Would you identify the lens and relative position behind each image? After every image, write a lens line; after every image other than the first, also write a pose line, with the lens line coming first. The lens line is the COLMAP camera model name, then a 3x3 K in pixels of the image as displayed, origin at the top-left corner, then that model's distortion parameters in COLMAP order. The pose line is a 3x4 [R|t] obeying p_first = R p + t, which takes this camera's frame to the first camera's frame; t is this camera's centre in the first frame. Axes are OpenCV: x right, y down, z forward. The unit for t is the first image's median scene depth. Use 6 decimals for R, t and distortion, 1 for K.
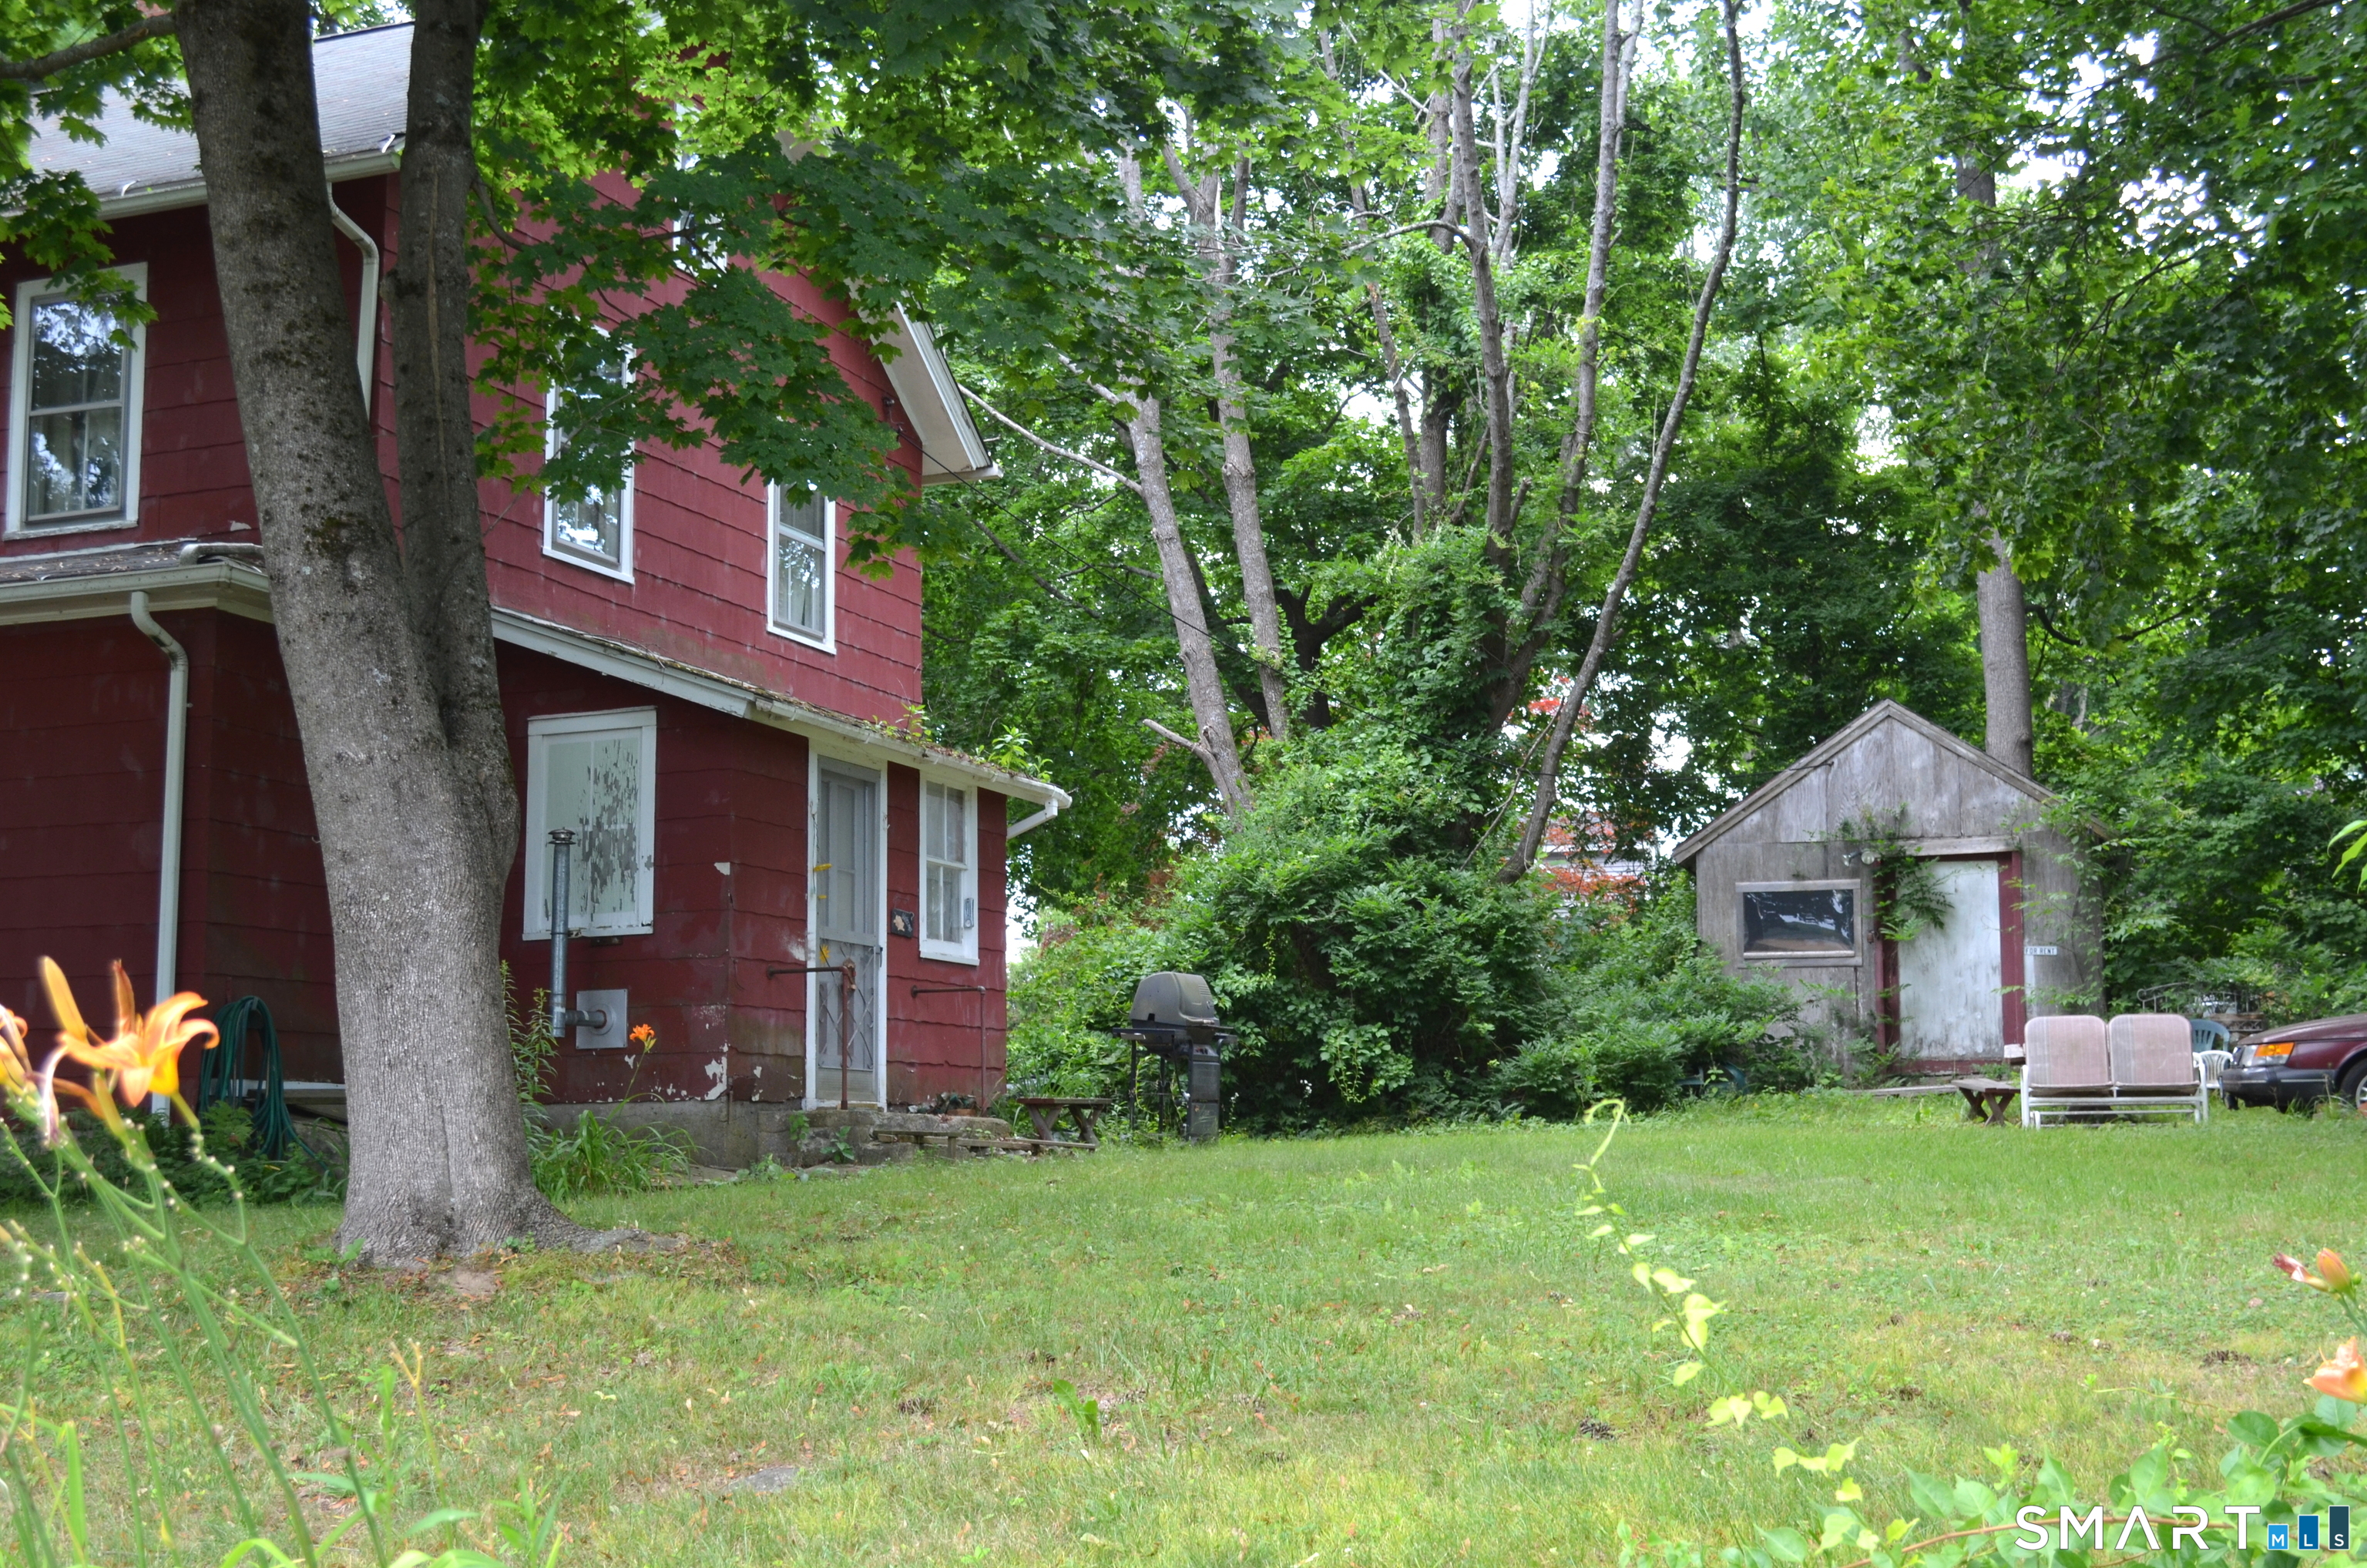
lens RADIAL K [[2837.2, 0, 1200.2], [0, 2837.2, 779.6], [0, 0, 1]] dist [-0.028115, 0.000000]
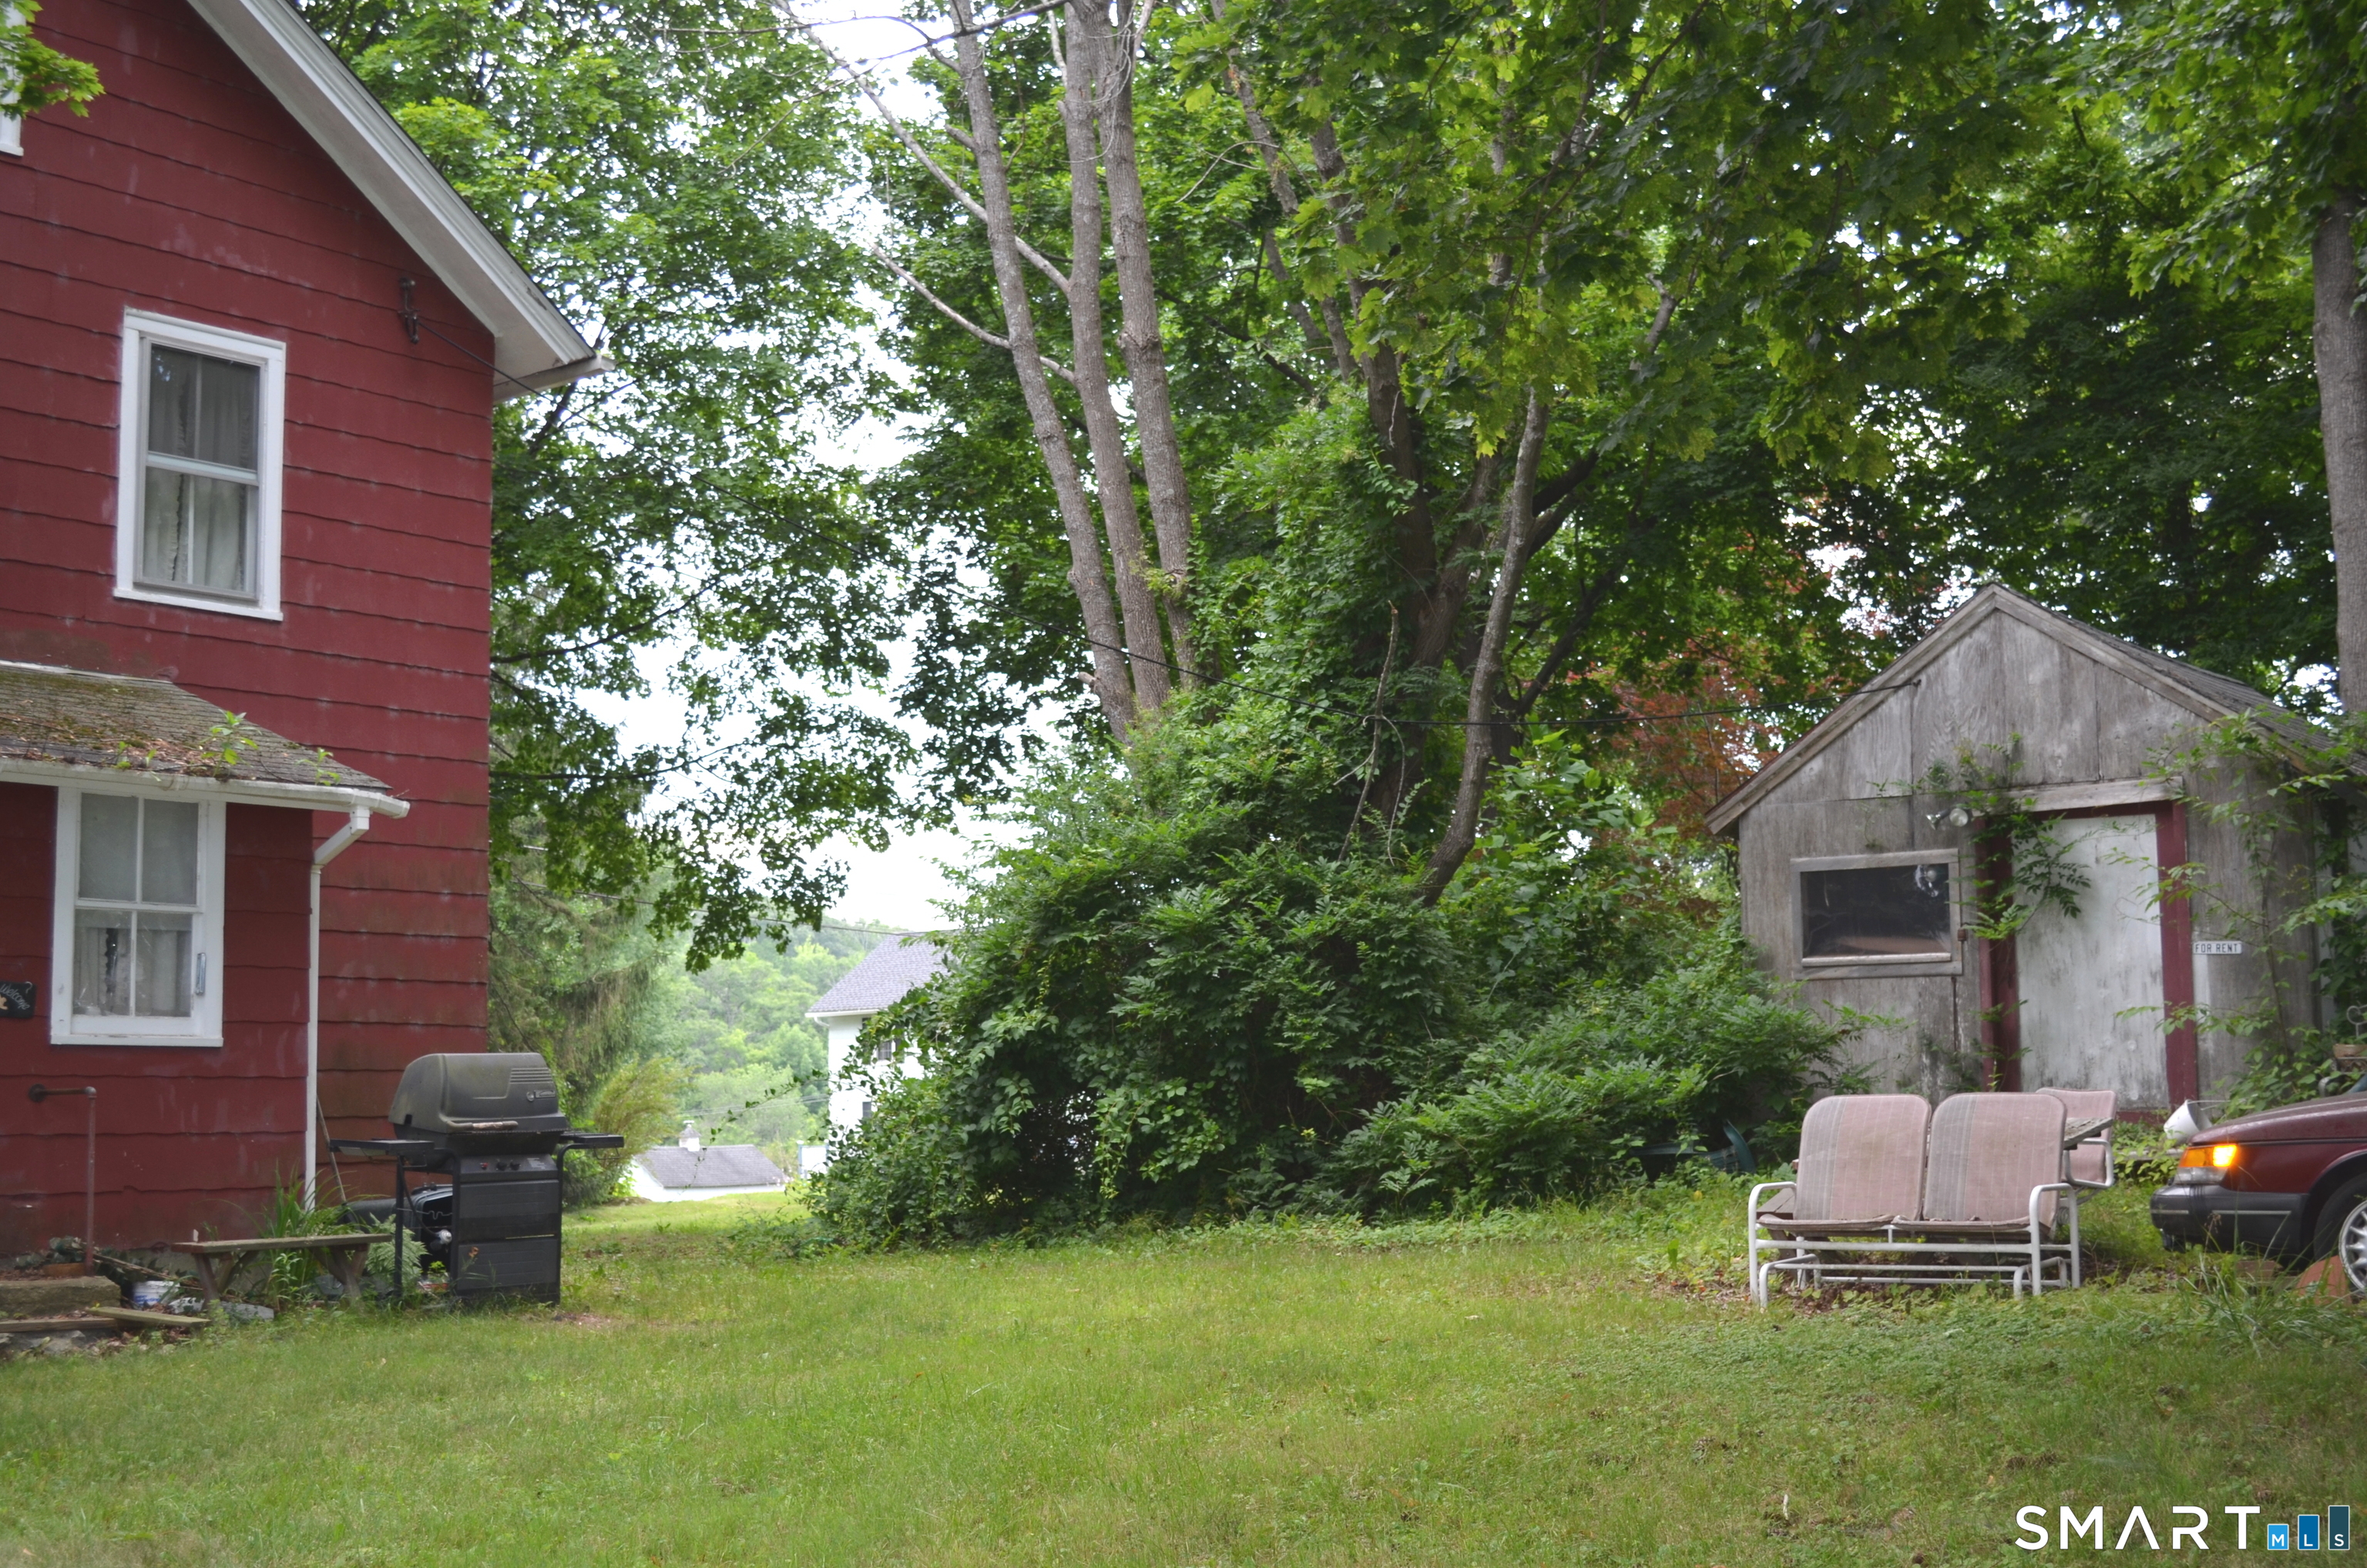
lens RADIAL K [[2837.2, 0, 1172.6], [0, 2837.2, 780.7], [0, 0, 1]] dist [-0.028115, 0.000000]
pose [[0.947344, -0.043542, -0.317243, 0.276594], [0.049454, 0.998720, 0.010604, 0.002118], [0.316376, -0.025735, 0.948285, 0.293835]]
